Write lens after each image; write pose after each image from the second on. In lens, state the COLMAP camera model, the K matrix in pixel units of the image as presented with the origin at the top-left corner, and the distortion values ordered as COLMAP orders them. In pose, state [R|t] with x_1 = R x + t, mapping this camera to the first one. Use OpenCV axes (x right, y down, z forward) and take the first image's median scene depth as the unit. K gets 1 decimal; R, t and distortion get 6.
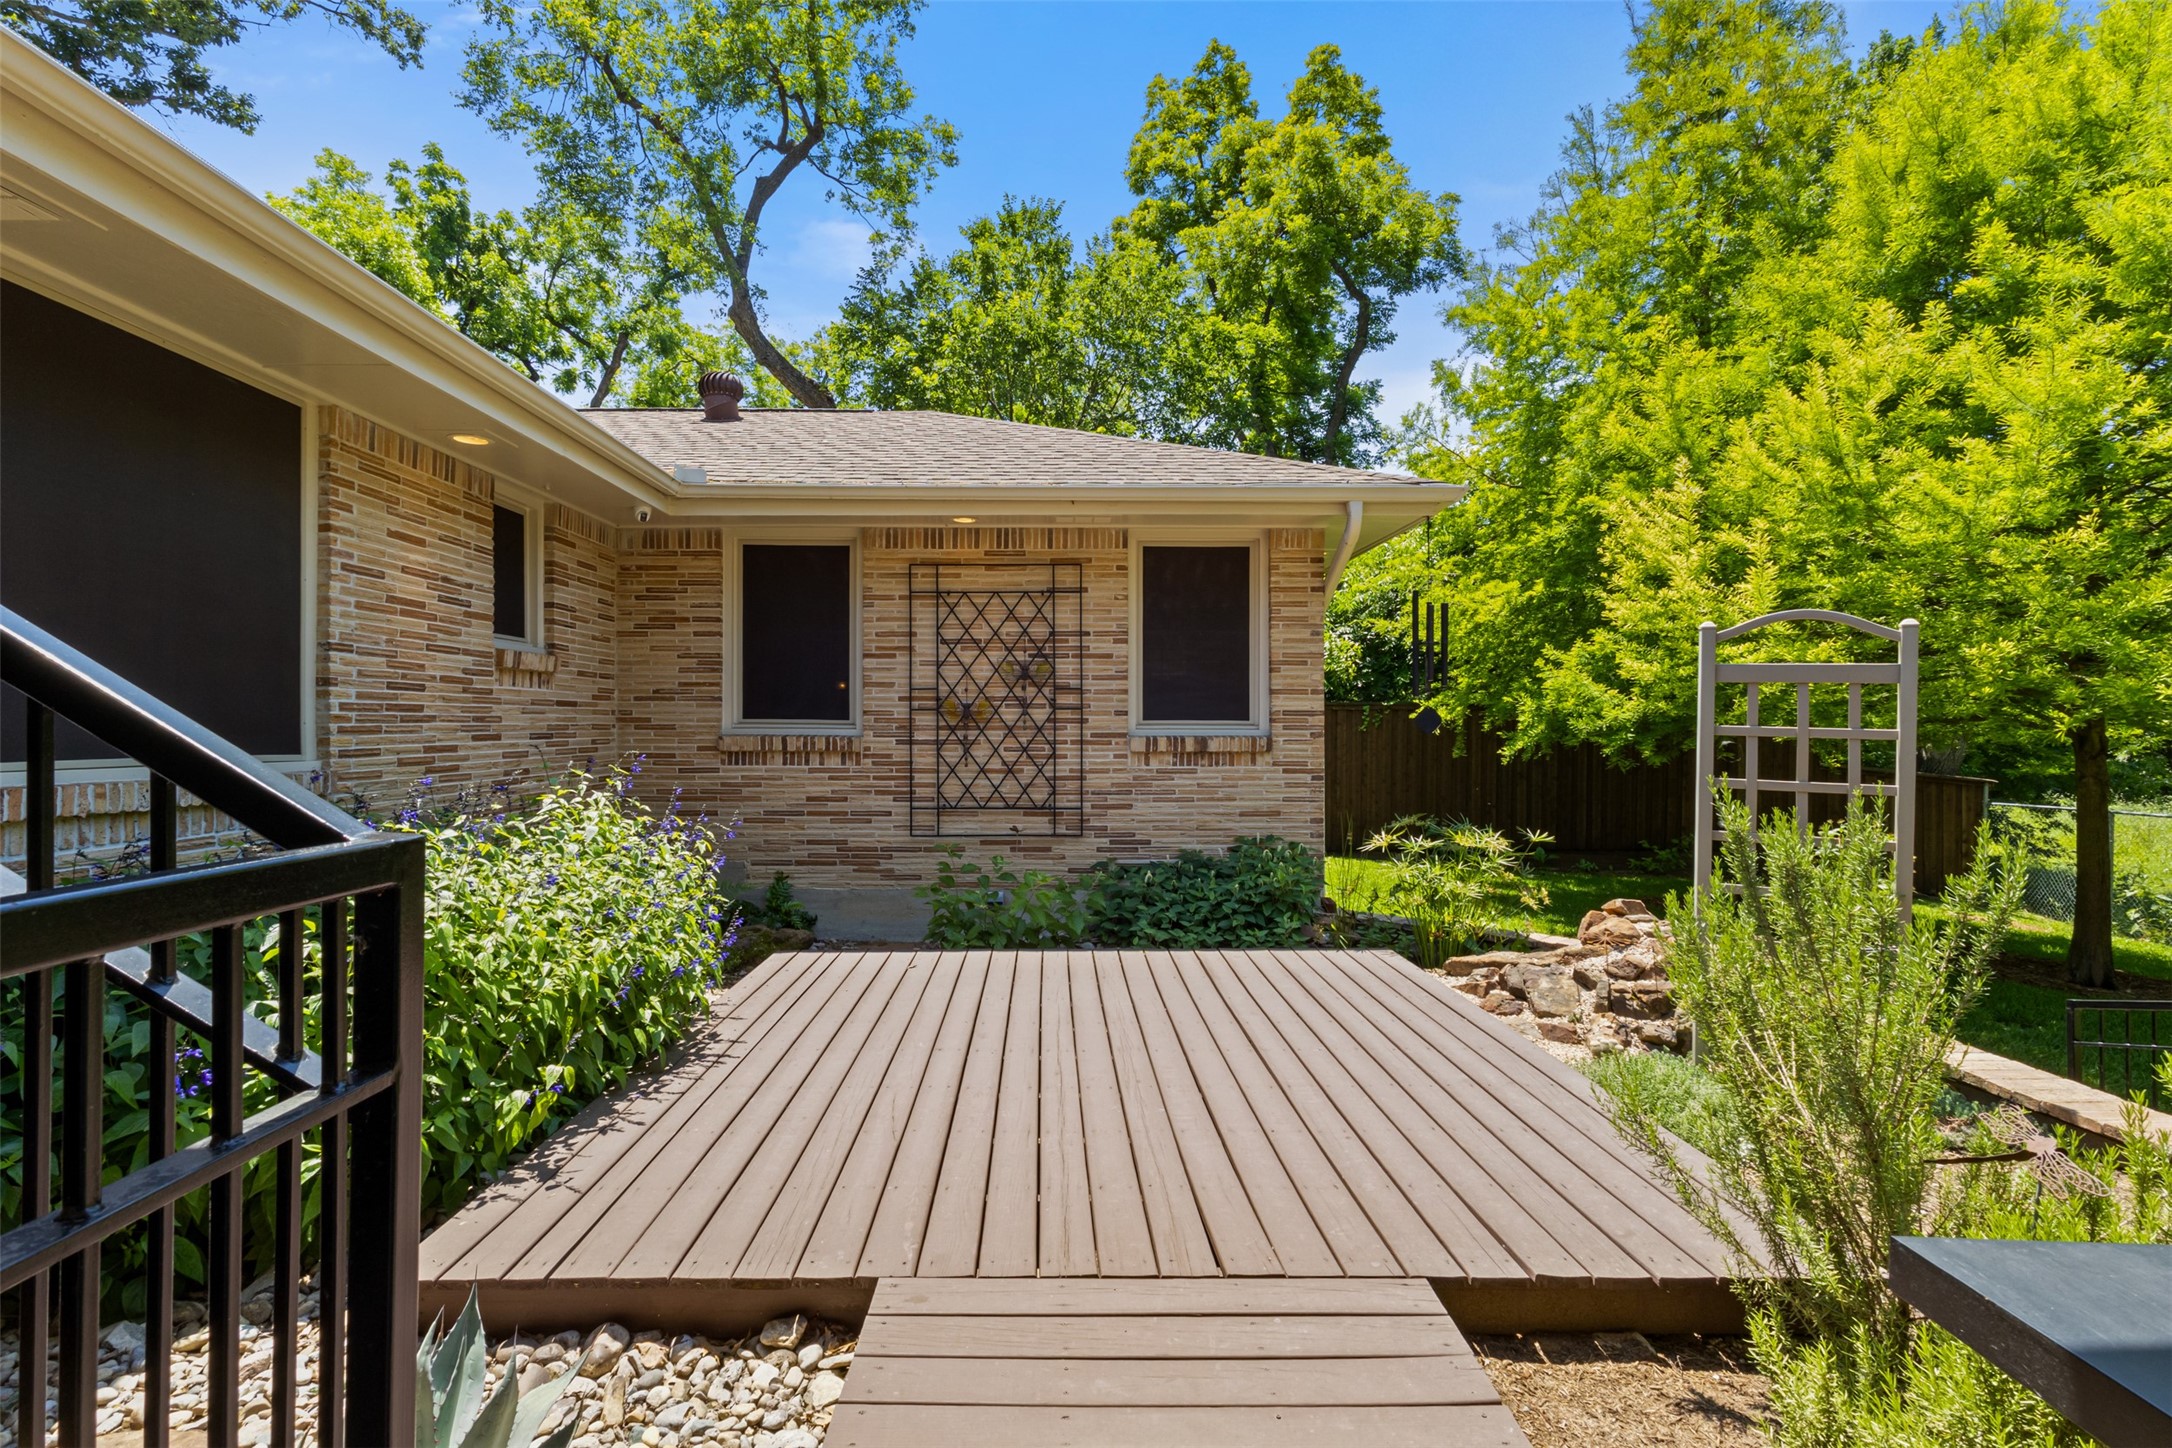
lens RADIAL K [[1004.1, 0, 1074.4], [0, 1004.1, 723.6], [0, 0, 1]] dist [0.000748, 0.000615]
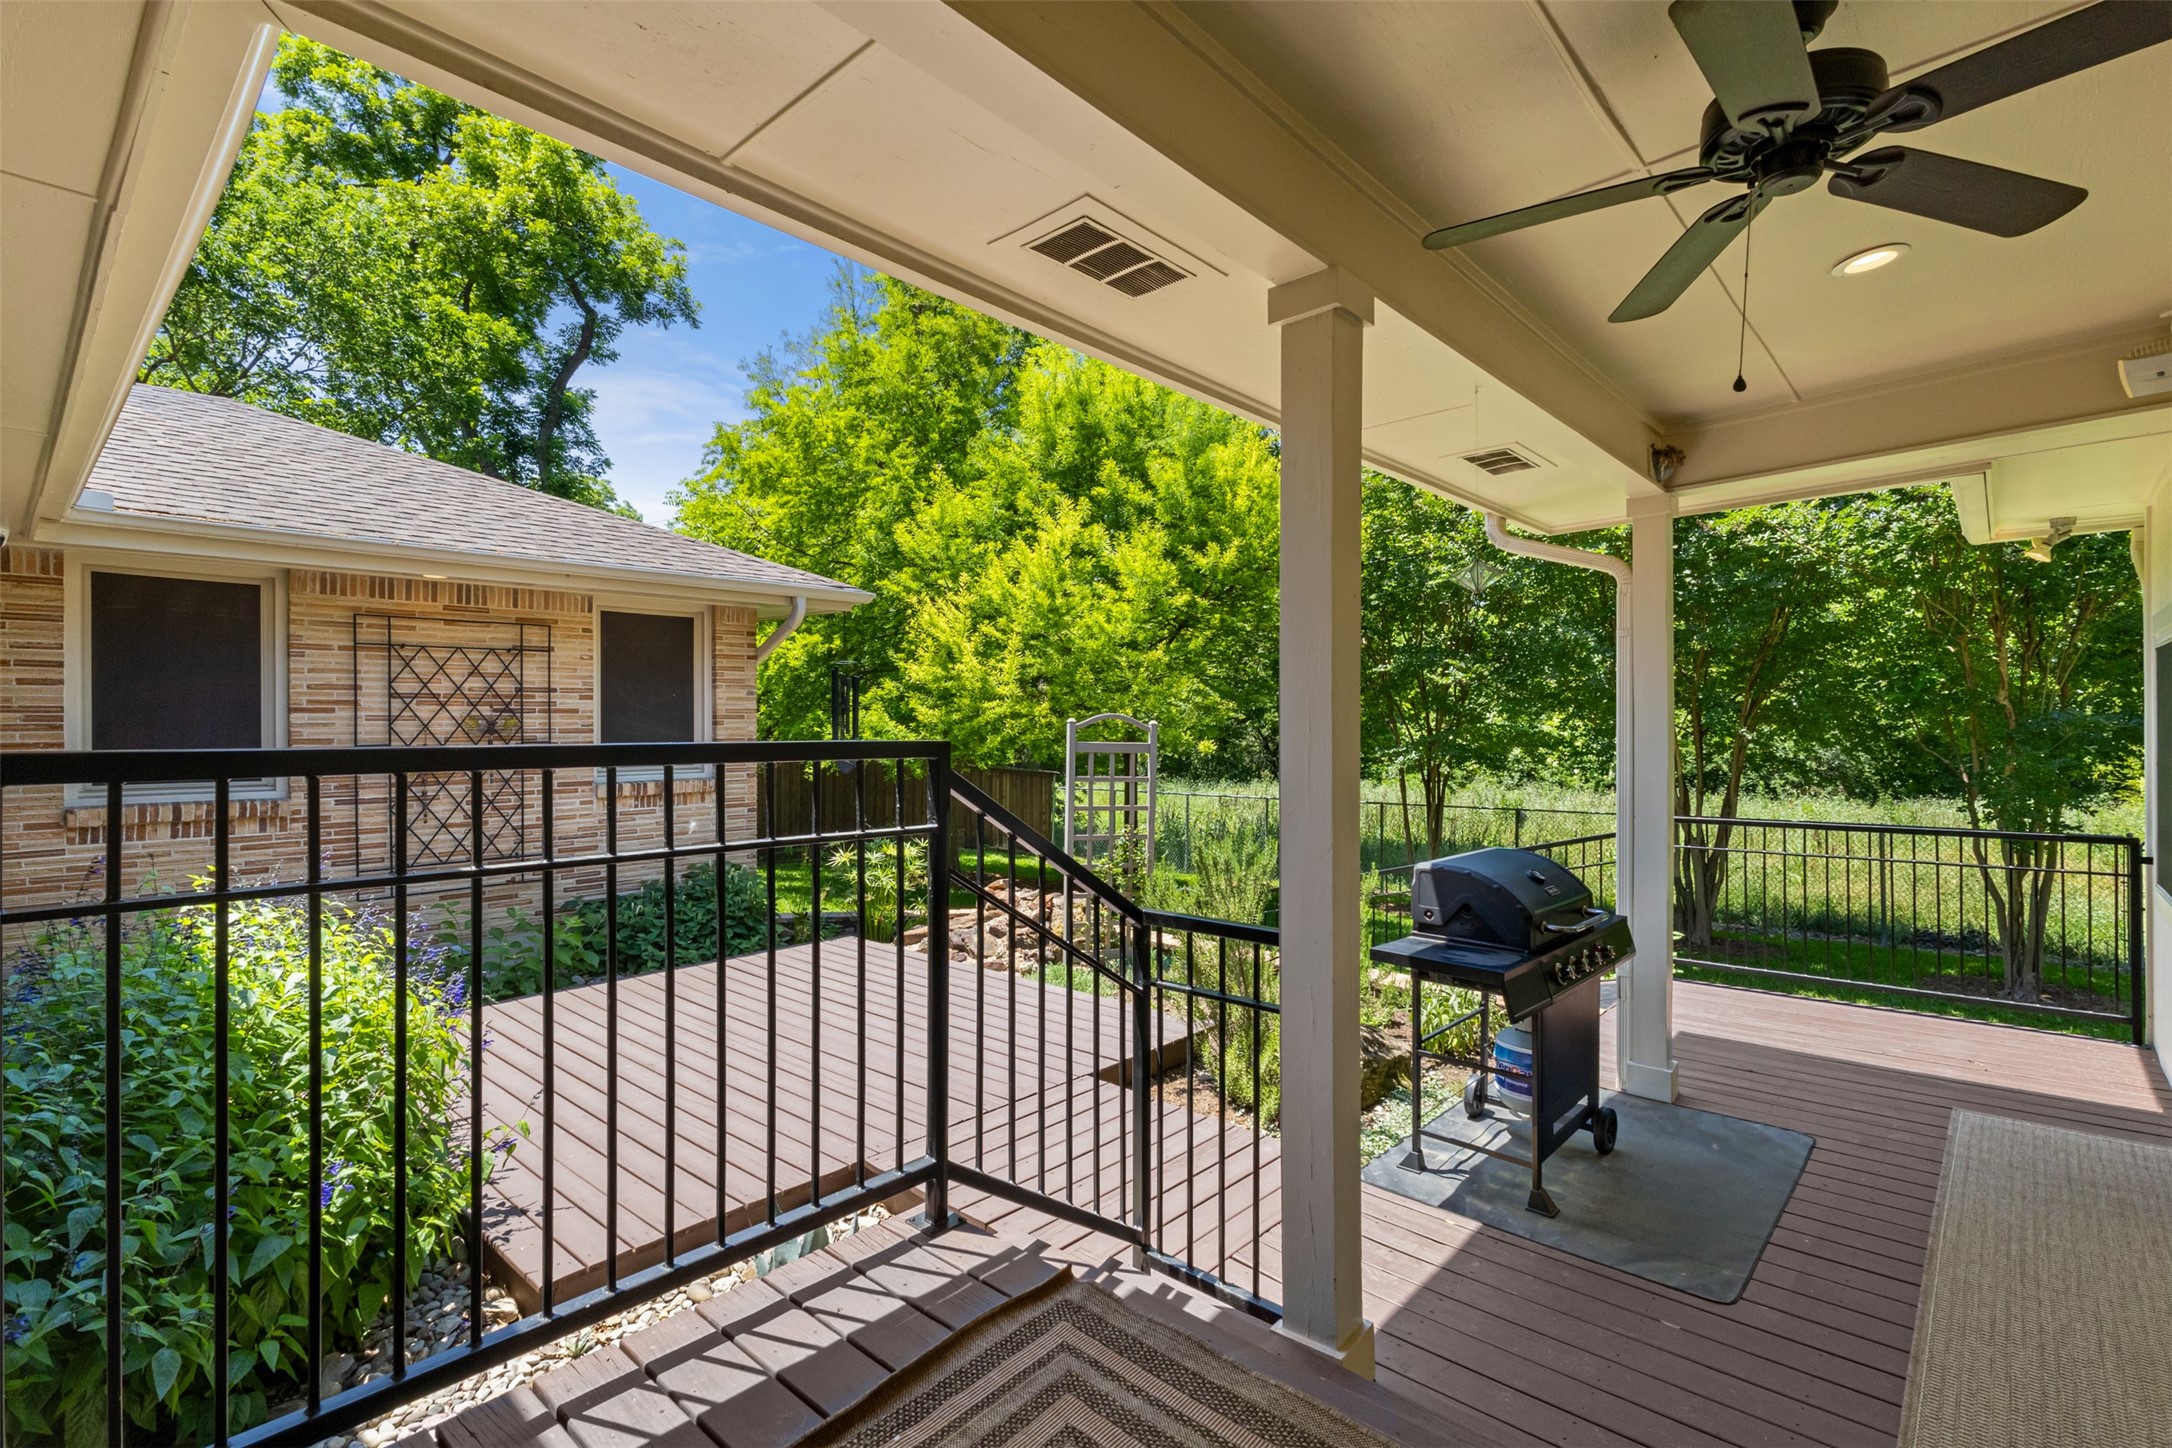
lens RADIAL K [[1004.1, 0, 1074.4], [0, 1004.1, 723.6], [0, 0, 1]] dist [0.000748, 0.000615]
pose [[0.687998, -0.007583, 0.725673, -0.379019], [0.004811, 0.999971, 0.005887, -0.056795], [-0.725696, -0.000559, 0.688015, -0.138230]]
